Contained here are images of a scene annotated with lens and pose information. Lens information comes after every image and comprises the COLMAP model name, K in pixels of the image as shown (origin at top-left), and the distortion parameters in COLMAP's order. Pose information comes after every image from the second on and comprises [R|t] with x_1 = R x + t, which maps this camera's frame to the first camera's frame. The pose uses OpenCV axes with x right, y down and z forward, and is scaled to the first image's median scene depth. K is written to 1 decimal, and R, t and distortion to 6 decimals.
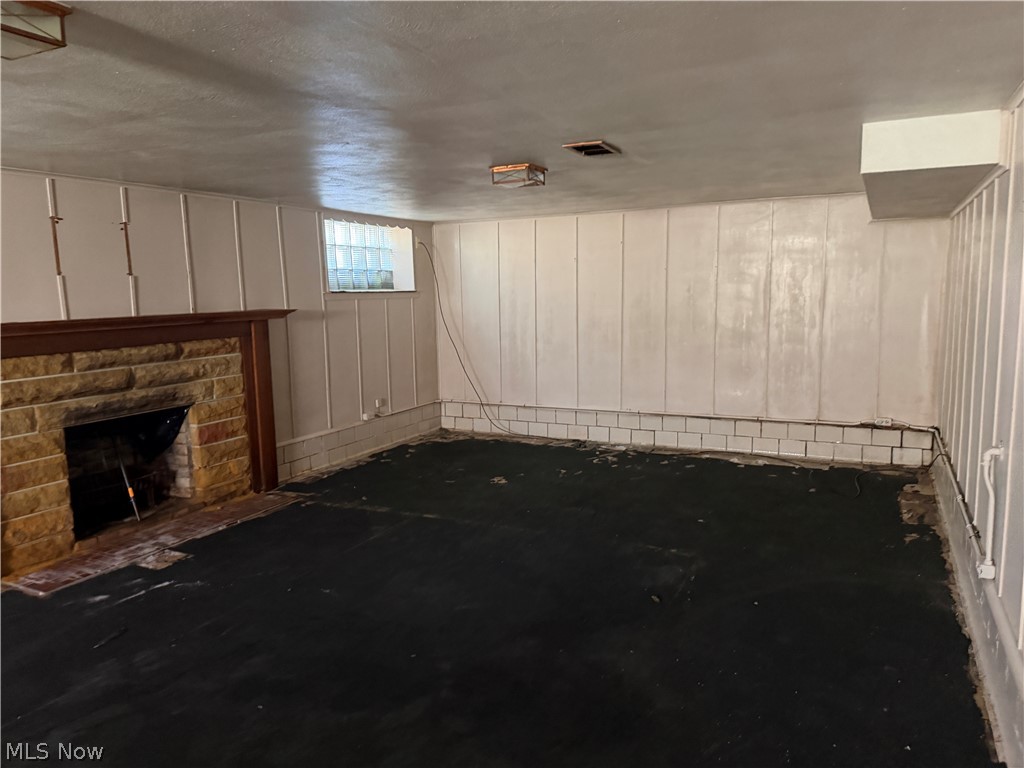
lens RADIAL K [[718.9, 0, 512.3], [0, 718.9, 386.0], [0, 0, 1]] dist [-0.000535, -0.000274]
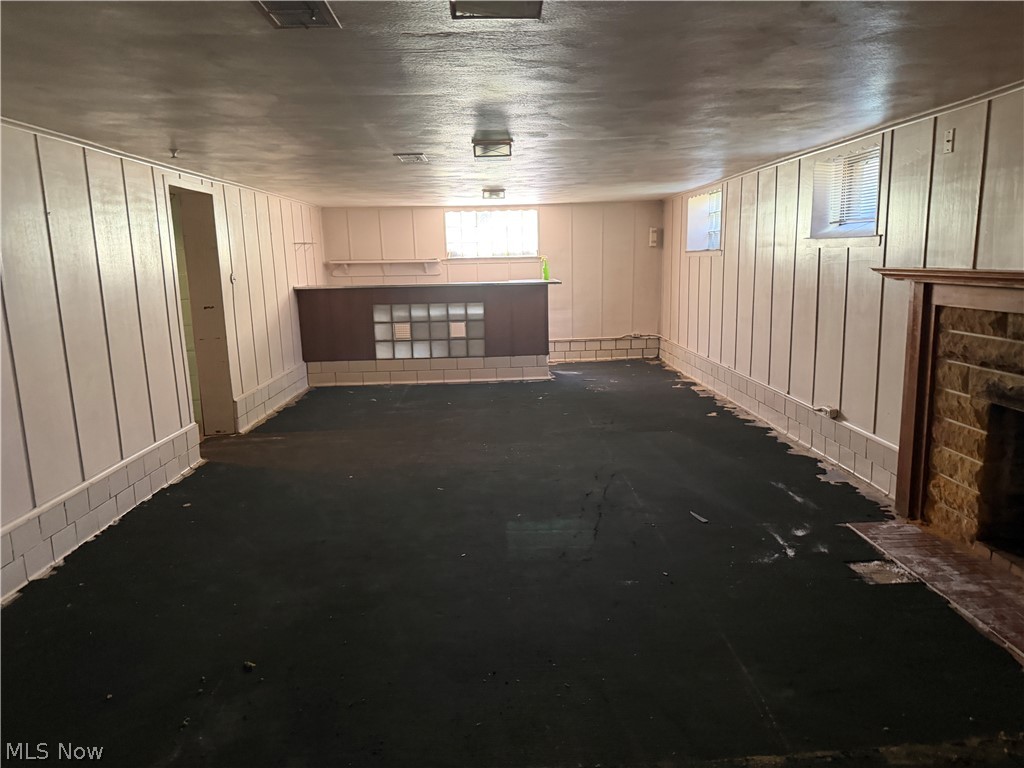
lens RADIAL K [[718.9, 0, 513.1], [0, 718.9, 383.1], [0, 0, 1]] dist [-0.000535, -0.000274]
pose [[-0.873524, 0.131364, -0.468720, 0.232586], [-0.018348, 0.953329, 0.301375, -0.201400], [0.486434, 0.271858, -0.830346, 1.424301]]
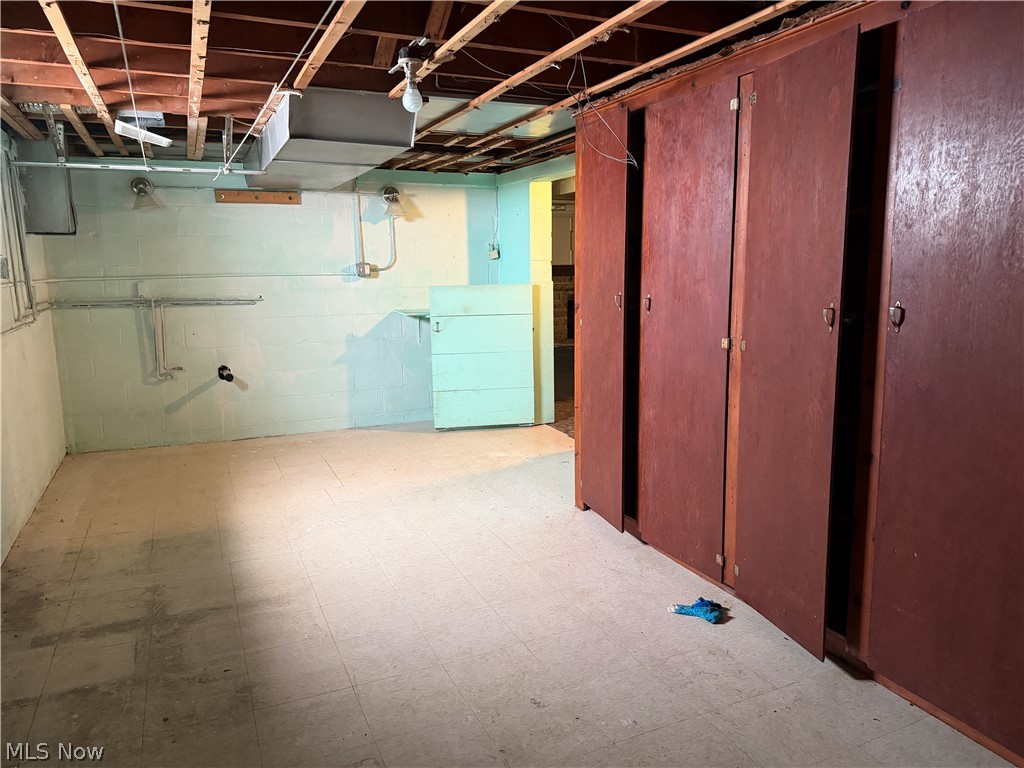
lens RADIAL K [[718.9, 0, 512.1], [0, 718.9, 384.5], [0, 0, 1]] dist [-0.000535, -0.000274]
pose [[0.781198, 0.113560, -0.613868, 1.123877], [-0.085707, 0.993514, 0.074722, 0.207682], [0.618372, -0.005760, 0.785864, -1.572118]]
